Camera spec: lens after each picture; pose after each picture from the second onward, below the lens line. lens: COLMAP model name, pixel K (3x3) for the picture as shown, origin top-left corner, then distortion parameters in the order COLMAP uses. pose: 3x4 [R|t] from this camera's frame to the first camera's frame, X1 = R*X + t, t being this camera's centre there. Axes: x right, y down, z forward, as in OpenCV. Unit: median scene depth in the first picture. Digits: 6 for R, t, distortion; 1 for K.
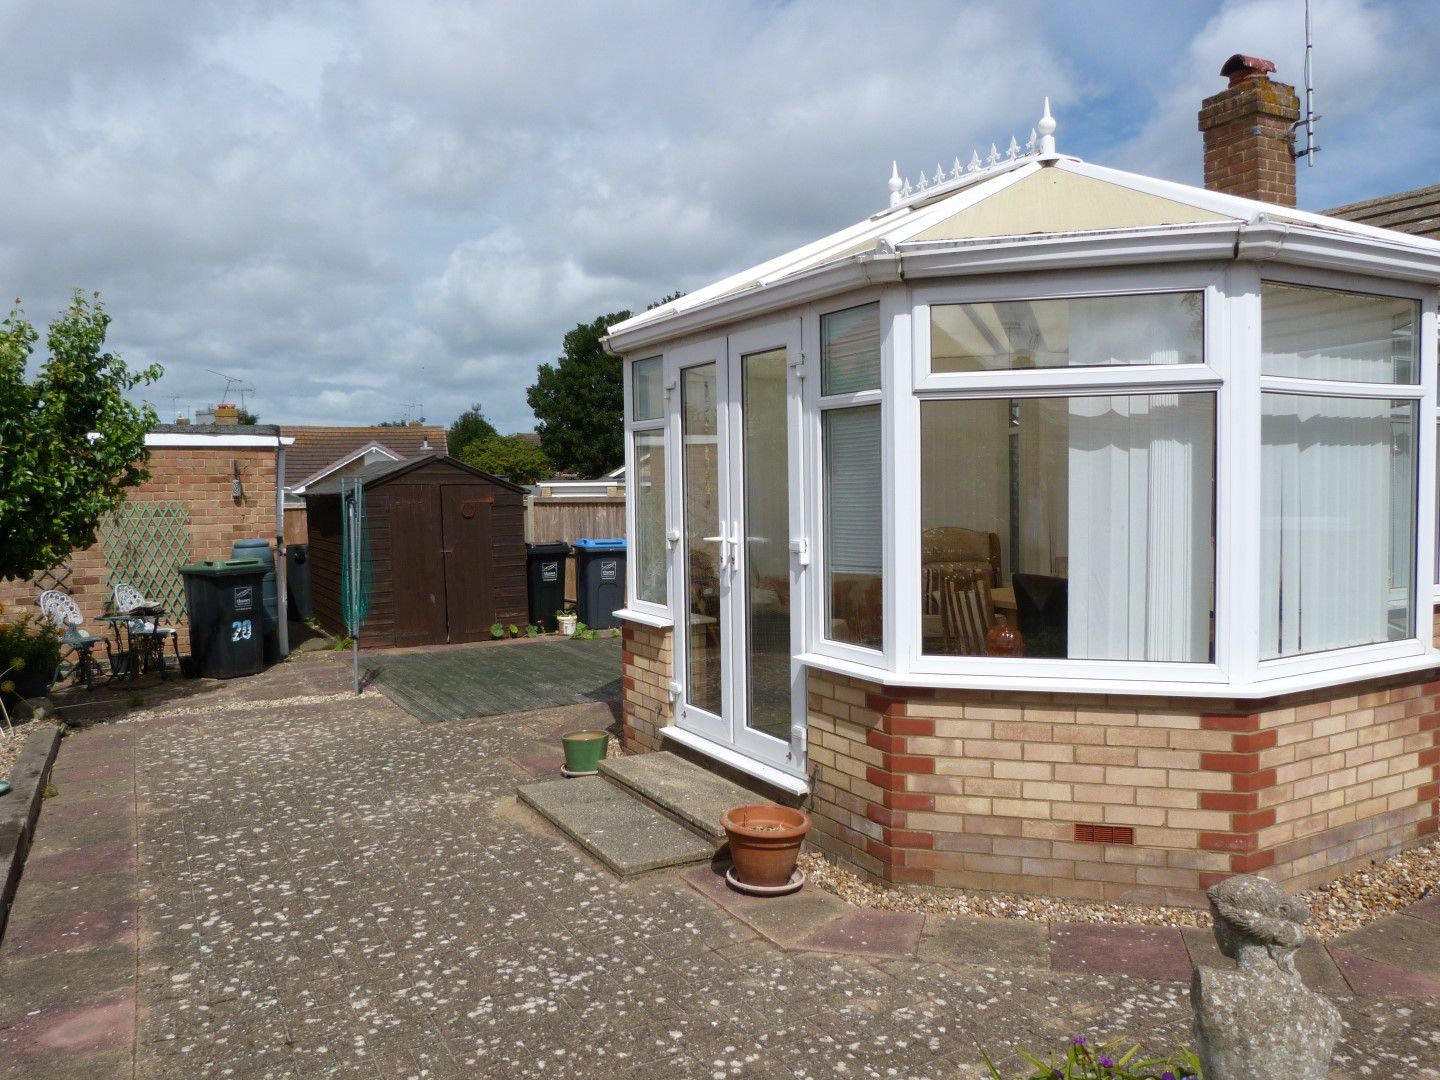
lens RADIAL K [[1067.8, 0, 719.5], [0, 1067.8, 538.7], [0, 0, 1]] dist [-0.000935, 0.001353]
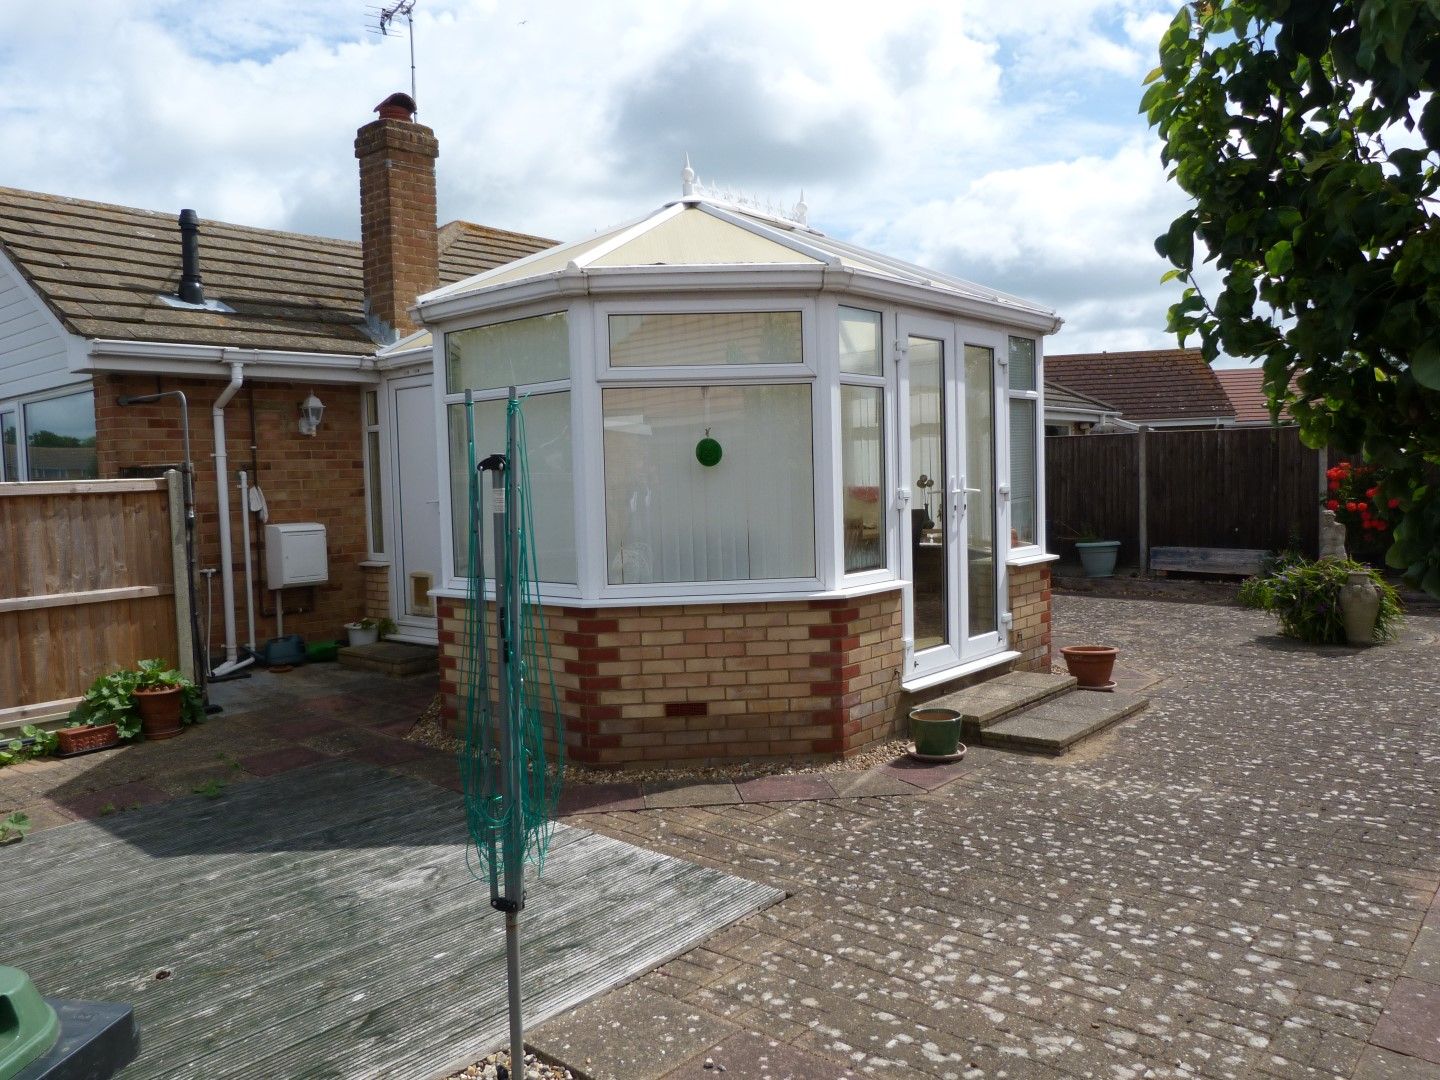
lens RADIAL K [[1067.8, 0, 717.5], [0, 1067.8, 537.4], [0, 0, 1]] dist [-0.000935, 0.001353]
pose [[-0.341808, -0.027027, 0.939381, -1.058170], [0.089326, 0.994126, 0.061105, -0.045709], [-0.935515, 0.104798, -0.337386, 1.694862]]
